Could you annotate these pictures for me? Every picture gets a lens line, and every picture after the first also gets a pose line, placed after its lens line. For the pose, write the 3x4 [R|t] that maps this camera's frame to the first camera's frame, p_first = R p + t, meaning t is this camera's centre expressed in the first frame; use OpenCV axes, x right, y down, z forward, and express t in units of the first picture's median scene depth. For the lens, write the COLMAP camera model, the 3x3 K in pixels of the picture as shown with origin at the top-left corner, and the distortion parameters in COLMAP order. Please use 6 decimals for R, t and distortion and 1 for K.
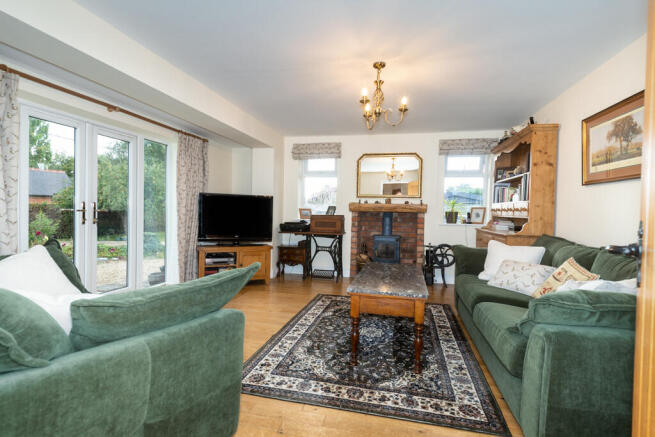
lens RADIAL K [[321.9, 0, 326.9], [0, 321.9, 216.4], [0, 0, 1]] dist [0.001407, 0.000024]
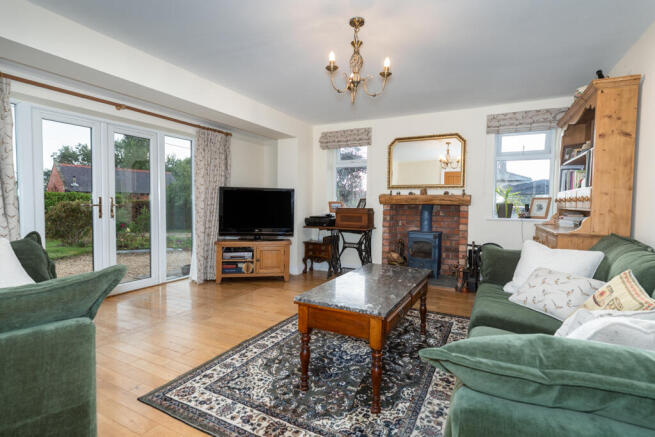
lens RADIAL K [[321.9, 0, 326.9], [0, 321.9, 216.4], [0, 0, 1]] dist [0.001407, 0.000024]
pose [[0.968408, 0.000542, -0.249369, 0.174822], [0.004120, 0.999826, 0.018170, 0.001793], [0.249336, -0.018624, 0.968238, 0.112884]]
